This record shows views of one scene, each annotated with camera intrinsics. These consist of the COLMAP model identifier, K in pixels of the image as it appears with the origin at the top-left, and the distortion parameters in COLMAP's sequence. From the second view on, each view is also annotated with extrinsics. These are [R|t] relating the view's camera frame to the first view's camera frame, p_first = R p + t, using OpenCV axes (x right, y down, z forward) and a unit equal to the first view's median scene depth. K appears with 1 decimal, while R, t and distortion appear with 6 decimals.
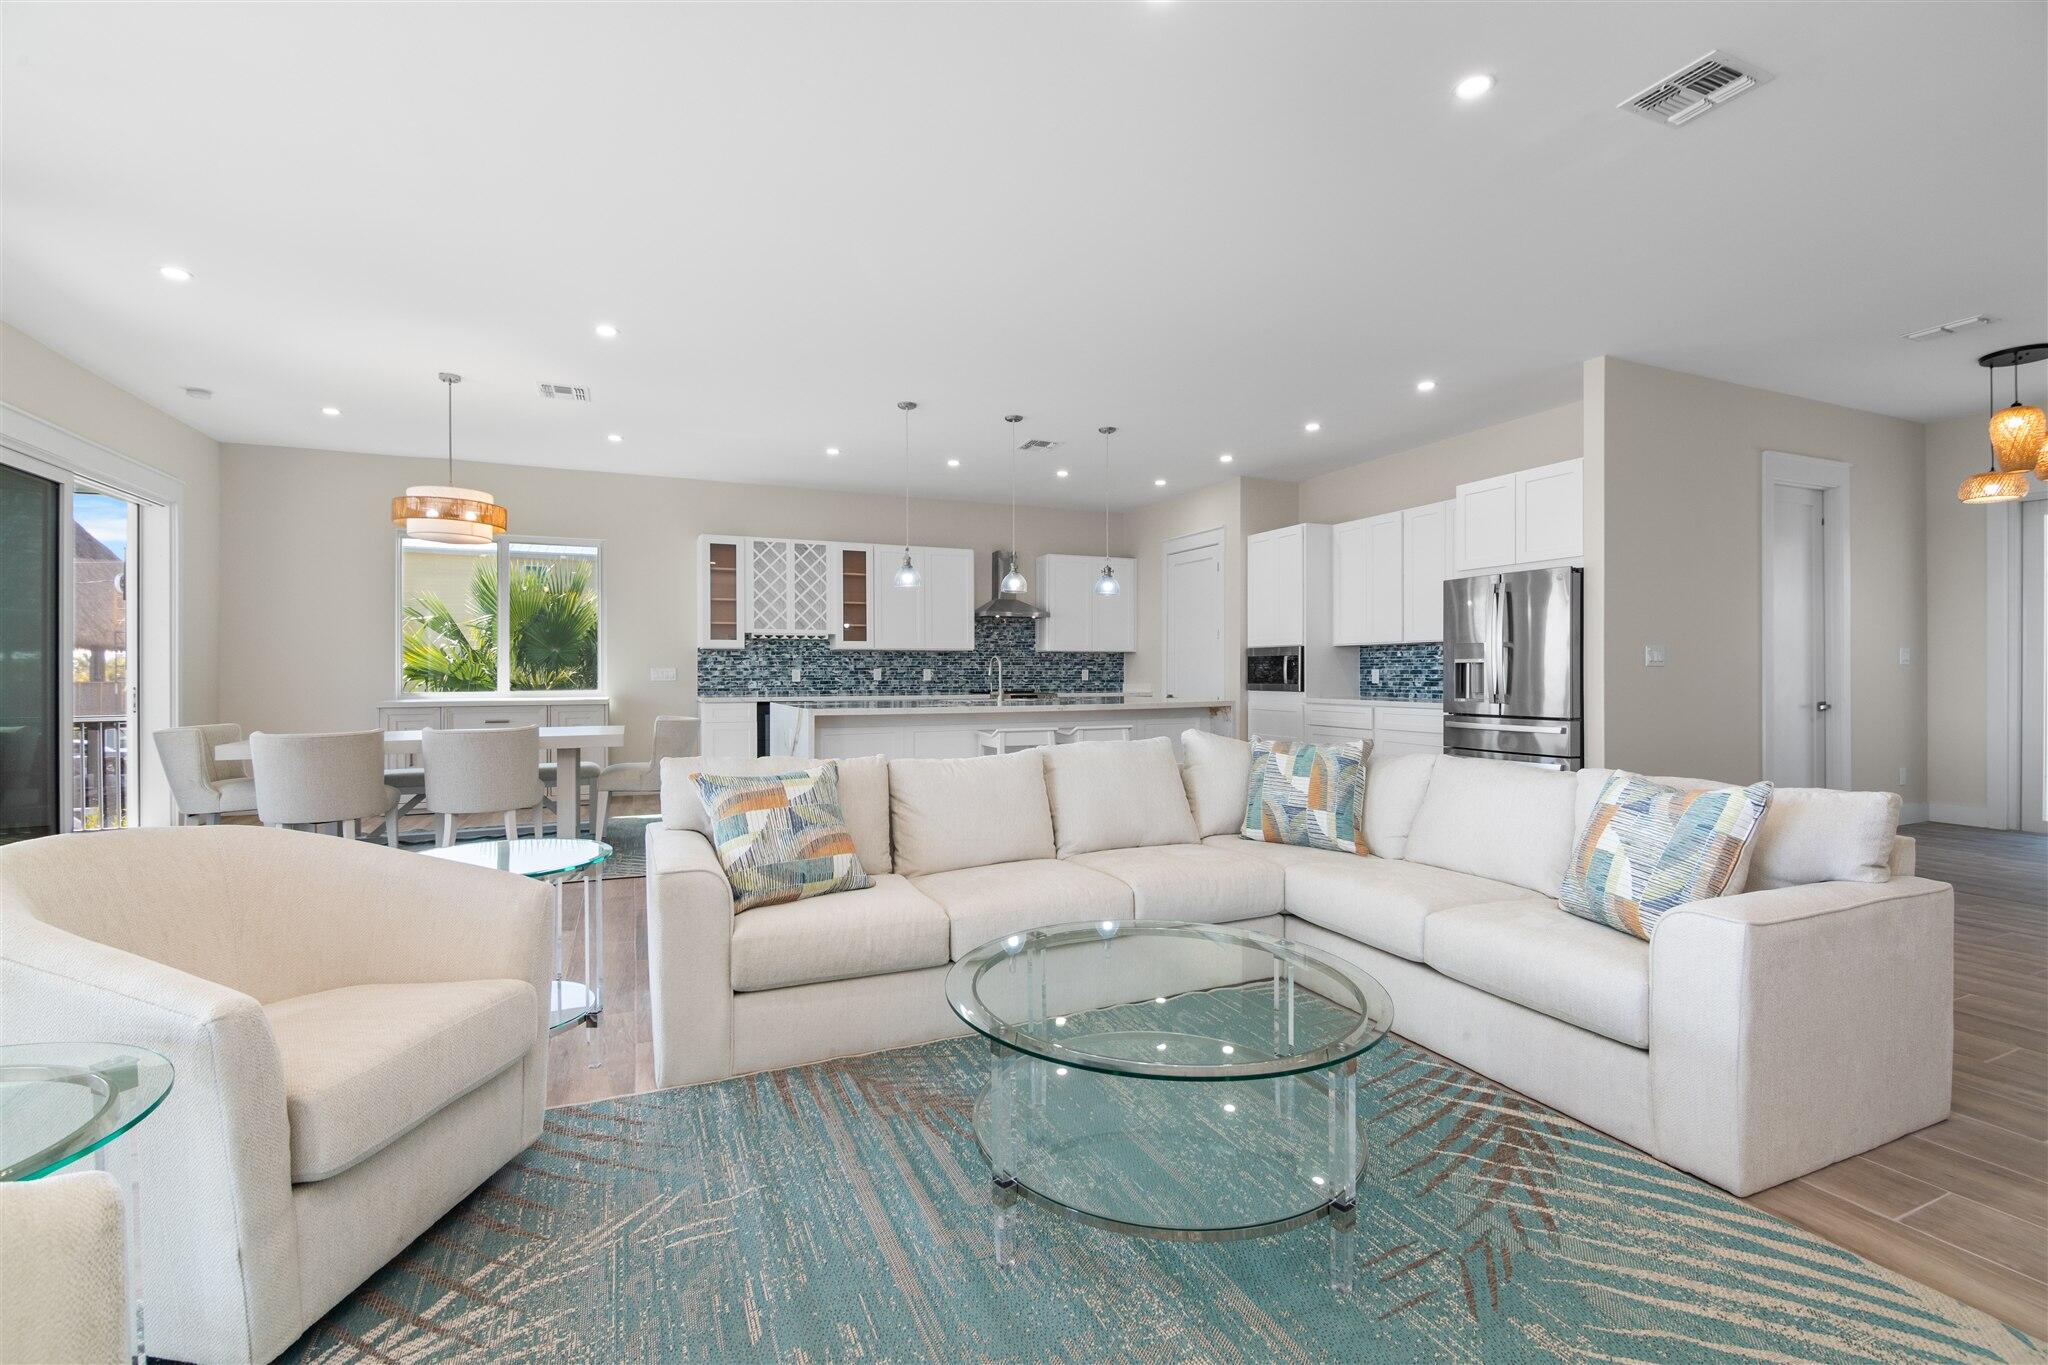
lens RADIAL K [[904.2, 0, 1019.4], [0, 904.2, 668.8], [0, 0, 1]] dist [0.033169, -0.021499]
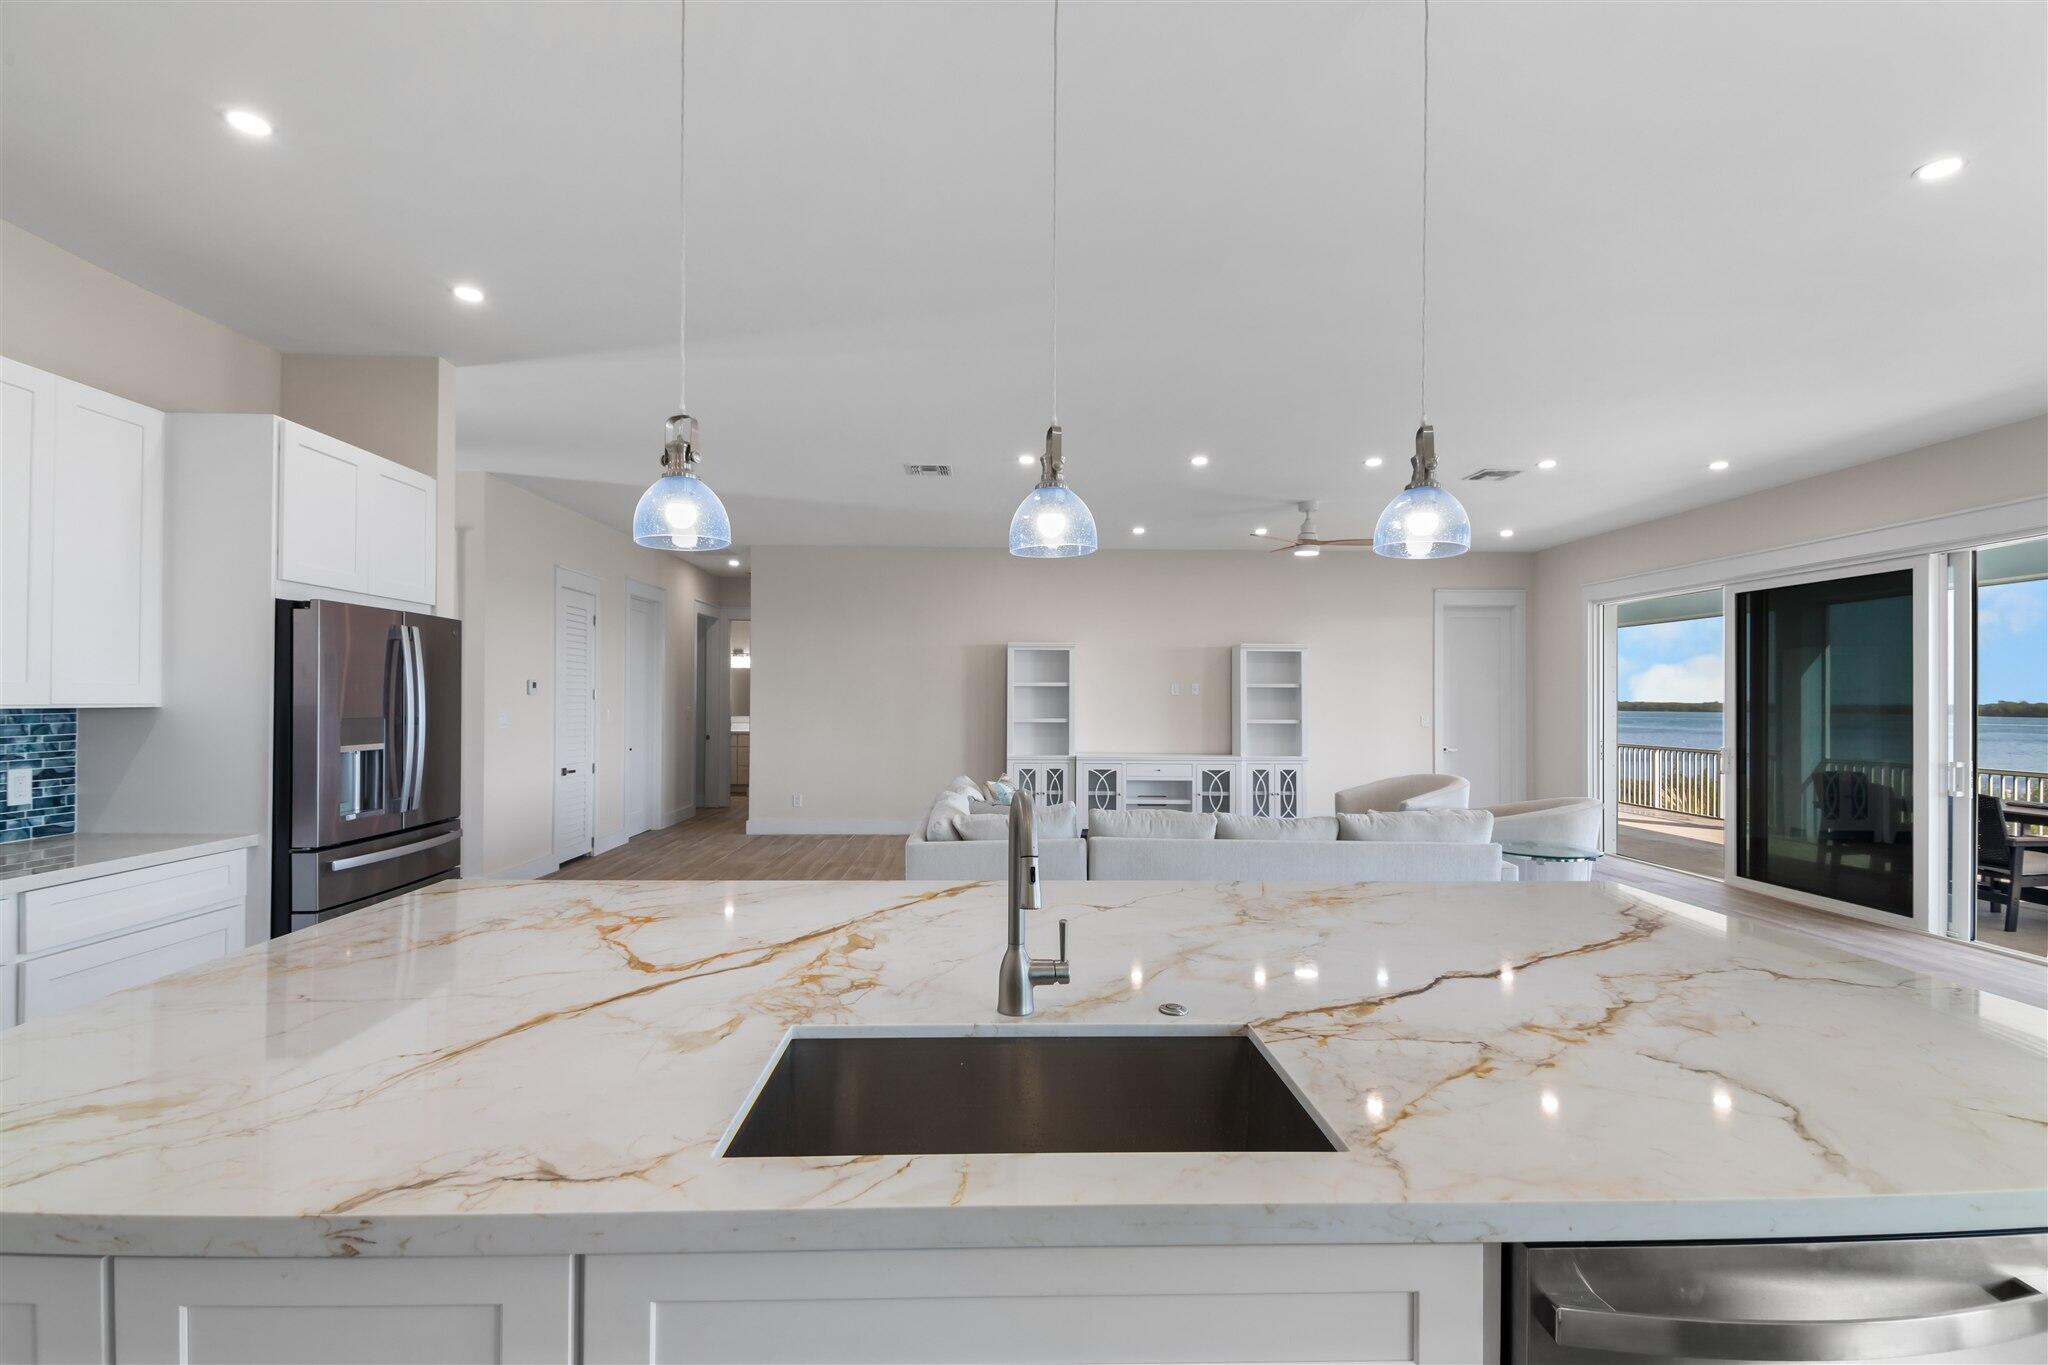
lens RADIAL K [[894.7, 0, 1021.9], [0, 894.7, 677.2], [0, 0, 1]] dist [0.039481, -0.021345]
pose [[-0.931023, 0.007226, 0.364888, -0.077729], [-0.003915, 0.999549, -0.029782, -0.025774], [-0.364939, -0.029156, -0.930575, 0.947494]]
